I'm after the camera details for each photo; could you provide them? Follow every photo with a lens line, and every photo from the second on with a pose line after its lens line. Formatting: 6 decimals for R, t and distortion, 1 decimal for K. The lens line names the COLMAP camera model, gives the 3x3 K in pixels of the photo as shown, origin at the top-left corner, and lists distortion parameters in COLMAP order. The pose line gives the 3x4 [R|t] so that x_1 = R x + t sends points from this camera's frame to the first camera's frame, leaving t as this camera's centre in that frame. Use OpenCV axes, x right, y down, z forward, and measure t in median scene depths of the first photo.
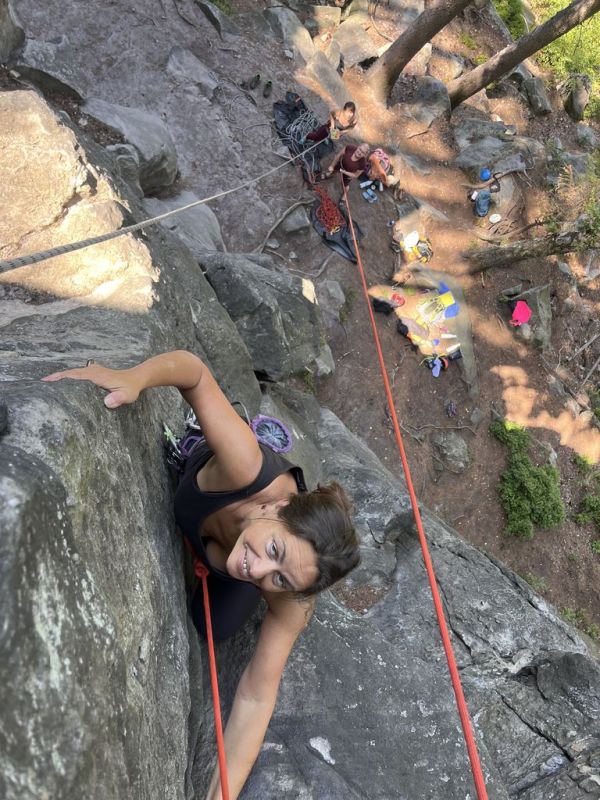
lens RADIAL K [[609.9, 0, 300.0], [0, 609.9, 400.0], [0, 0, 1]] dist [0.097850, -0.133159]
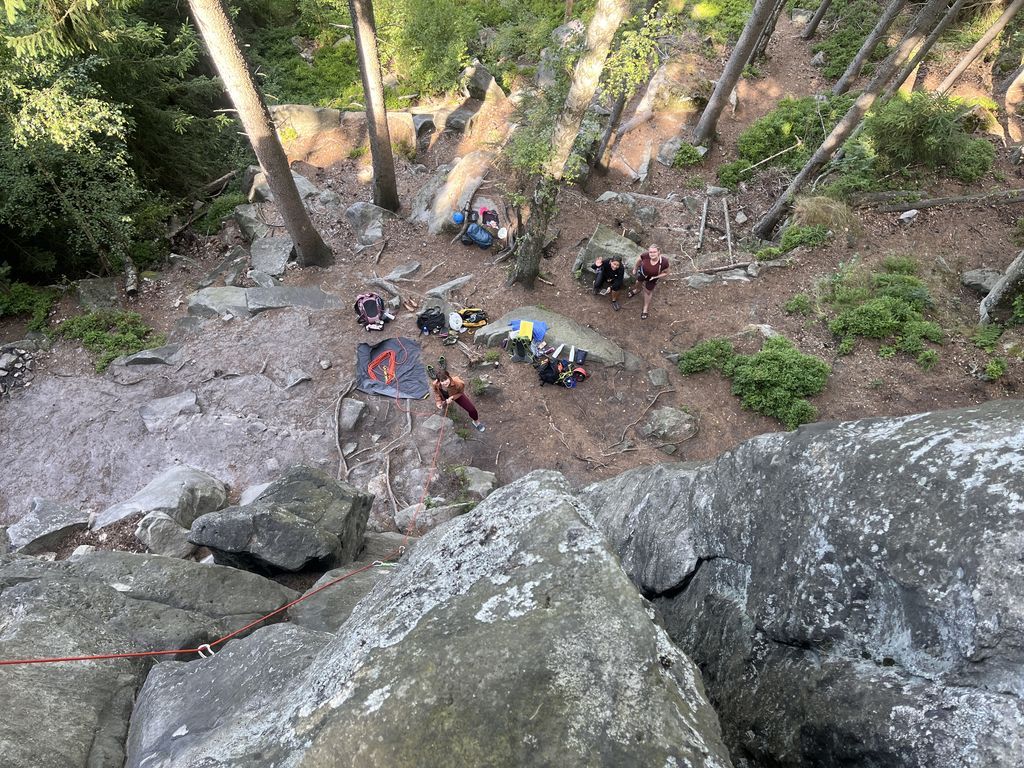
lens RADIAL K [[780.7, 0, 505.8], [0, 780.7, 385.2], [0, 0, 1]] dist [0.097850, -0.133159]
pose [[0.603938, -0.796923, 0.013139, 0.155702], [0.772579, 0.581278, -0.255416, 0.167380], [0.195910, 0.164406, 0.966742, -0.096223]]
